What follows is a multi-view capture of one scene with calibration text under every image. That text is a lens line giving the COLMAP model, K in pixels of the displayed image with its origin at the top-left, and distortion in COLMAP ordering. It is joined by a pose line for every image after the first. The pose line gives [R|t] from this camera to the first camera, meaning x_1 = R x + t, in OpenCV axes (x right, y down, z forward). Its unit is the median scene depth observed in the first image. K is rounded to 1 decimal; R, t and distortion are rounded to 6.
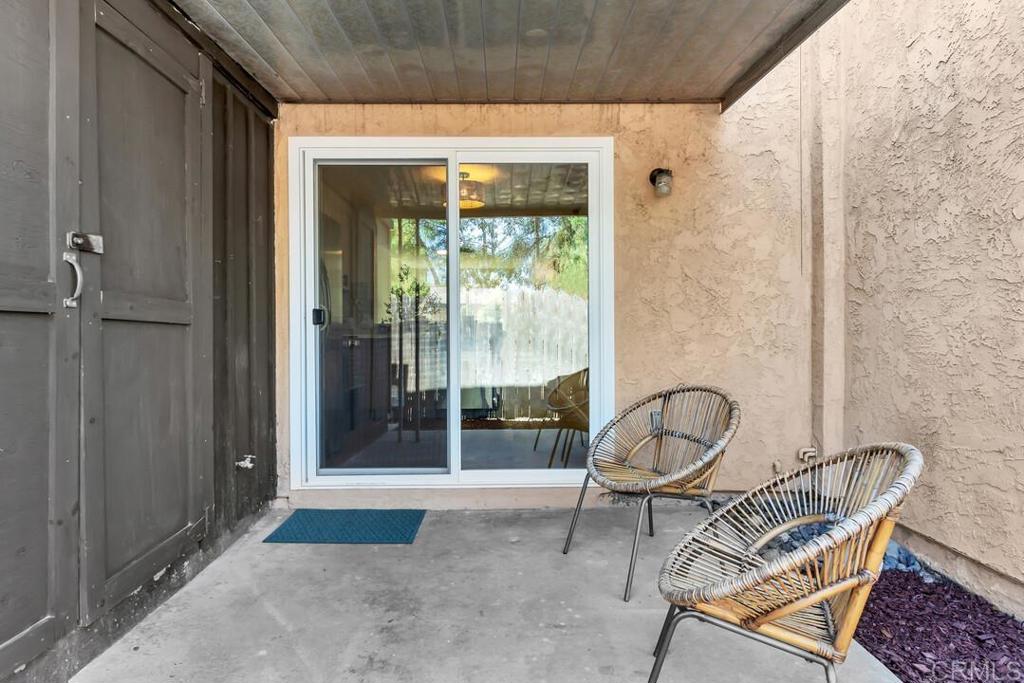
lens RADIAL K [[565.0, 0, 512.2], [0, 565.0, 338.3], [0, 0, 1]] dist [-0.002463, 0.000557]
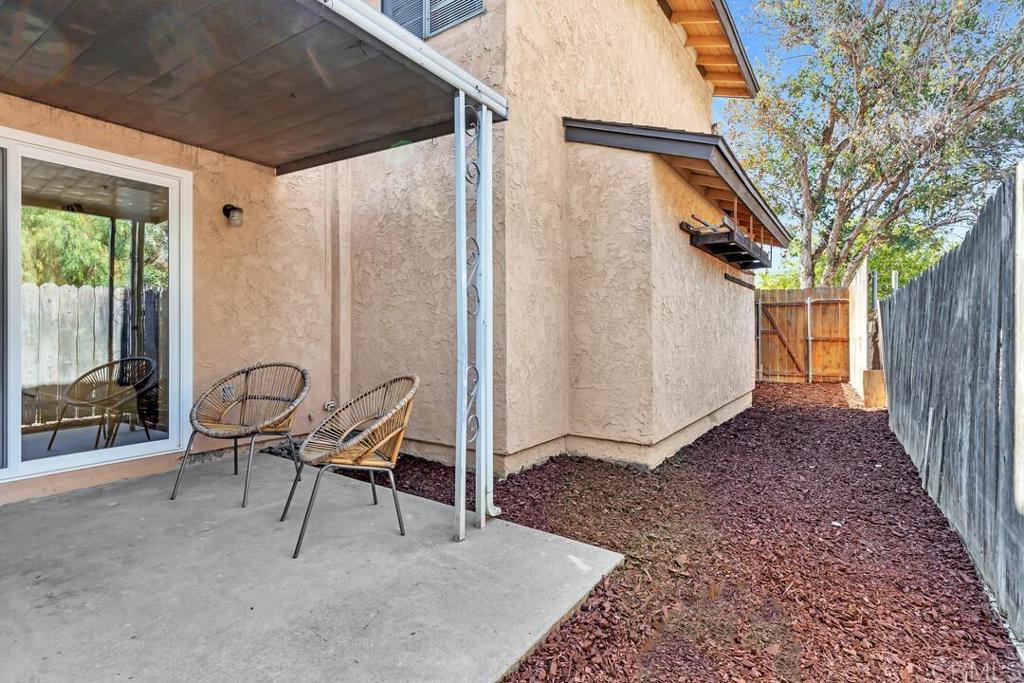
lens RADIAL K [[493.6, 0, 516.5], [0, 493.6, 333.2], [0, 0, 1]] dist [0.002164, 0.000220]
pose [[0.579614, 0.004137, 0.814881, -0.304517], [0.004902, 0.999951, -0.008563, 0.017164], [-0.814877, 0.008958, 0.579565, -0.231229]]
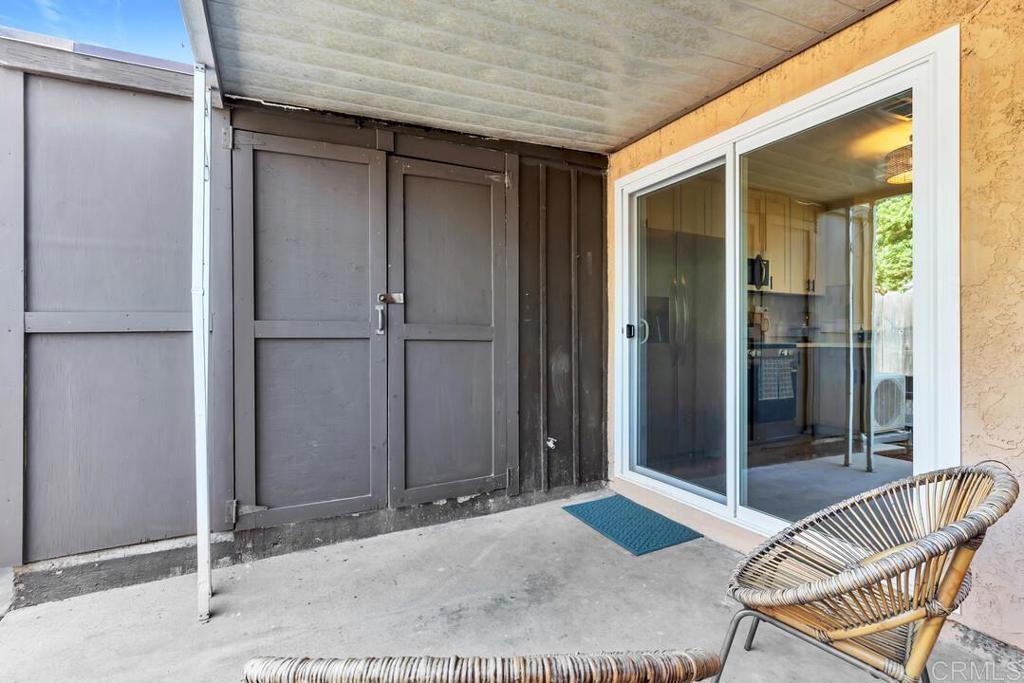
lens RADIAL K [[490.1, 0, 514.9], [0, 490.1, 339.7], [0, 0, 1]] dist [0.001844, 0.000588]
pose [[0.431015, 0.009705, -0.902293, 0.452982], [-0.007049, 0.999948, 0.007388, -0.027262], [0.902317, 0.003176, 0.431060, 0.364912]]
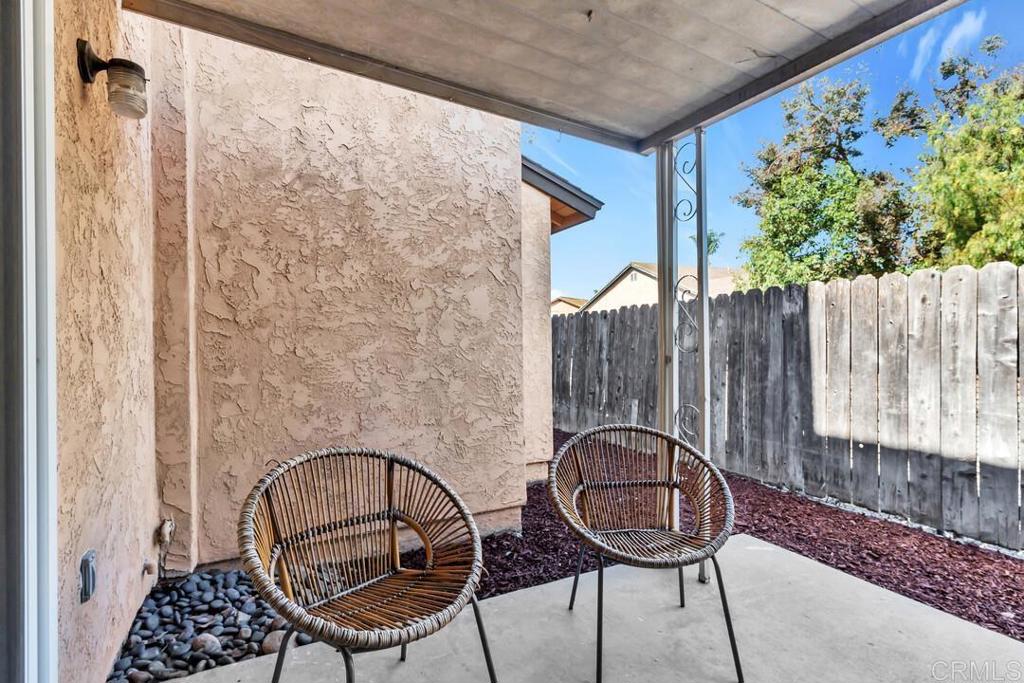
lens RADIAL K [[490.1, 0, 514.9], [0, 490.1, 339.7], [0, 0, 1]] dist [0.001844, 0.000588]
pose [[-0.443589, 0.005969, 0.896210, -0.277504], [0.013142, 0.999914, -0.000155, -0.046402], [-0.896134, 0.011709, -0.443630, 0.877804]]
